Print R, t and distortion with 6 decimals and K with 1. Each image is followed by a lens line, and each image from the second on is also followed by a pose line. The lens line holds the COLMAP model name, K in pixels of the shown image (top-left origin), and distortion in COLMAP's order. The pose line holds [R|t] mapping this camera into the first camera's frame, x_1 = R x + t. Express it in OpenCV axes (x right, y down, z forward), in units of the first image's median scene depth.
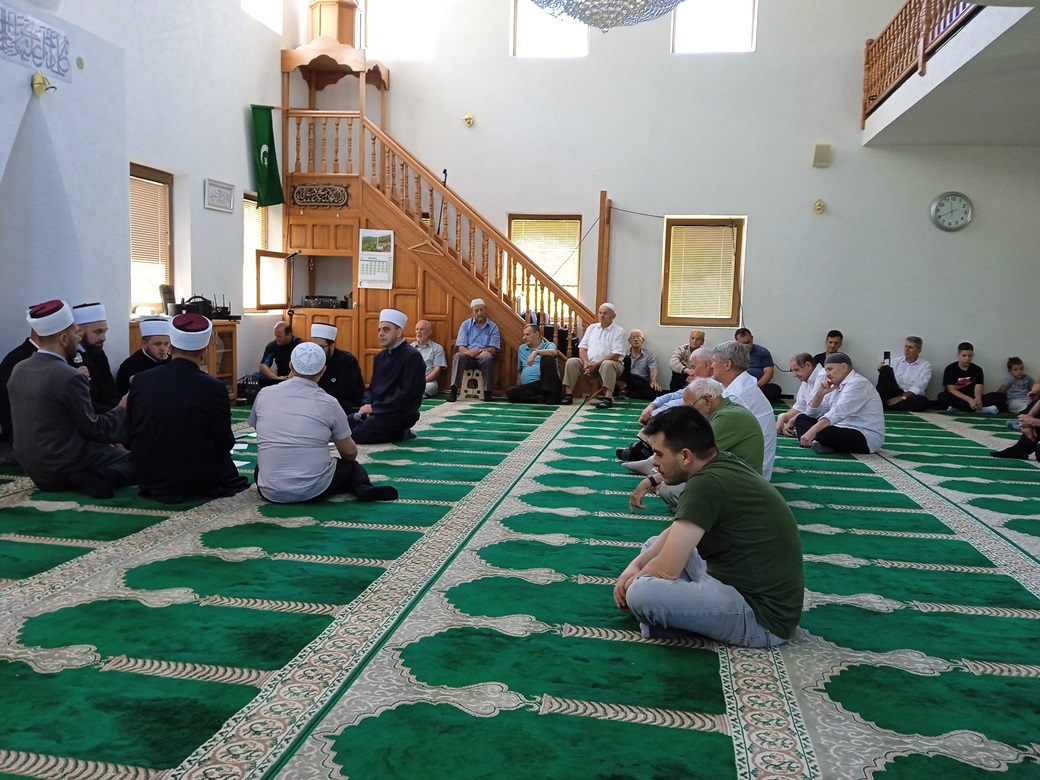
lens RADIAL K [[956.6, 0, 520.0], [0, 956.6, 390.0], [0, 0, 1]] dist [-0.009816, -0.011409]
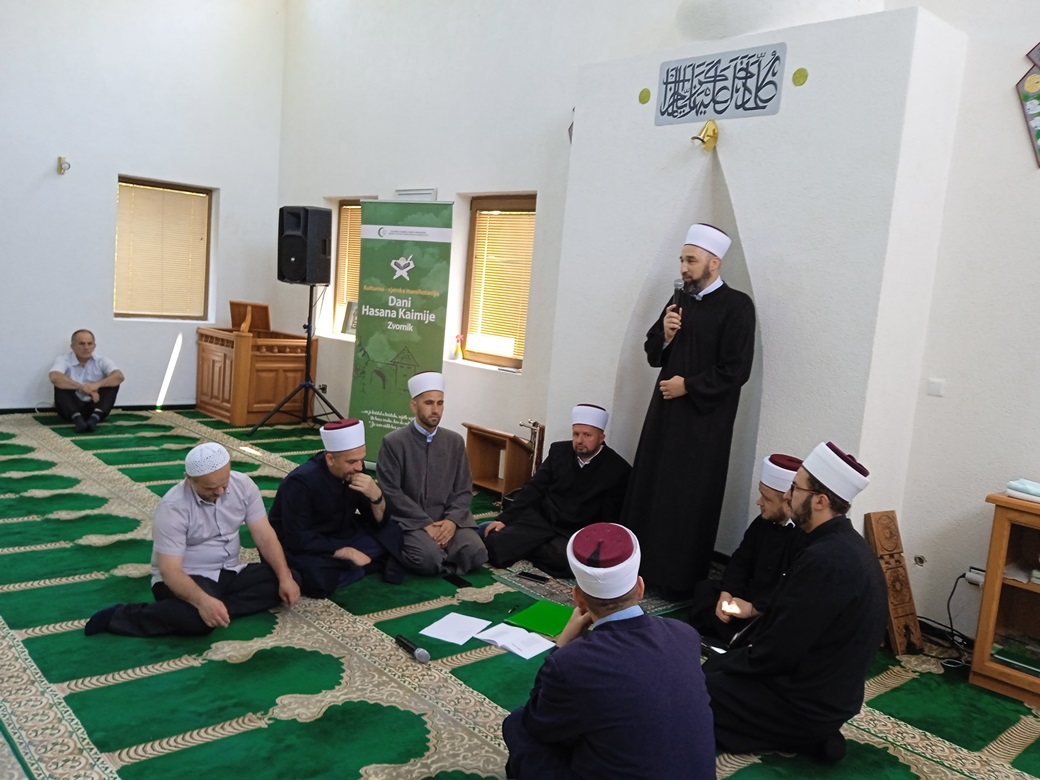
lens RADIAL K [[857.2, 0, 520.0], [0, 857.2, 390.0], [0, 0, 1]] dist [0.105725, -0.164861]
pose [[-0.593103, 0.023263, -0.804791, 0.194268], [-0.160062, 0.976223, 0.146179, -0.187048], [0.789056, 0.215516, -0.575277, 1.320578]]
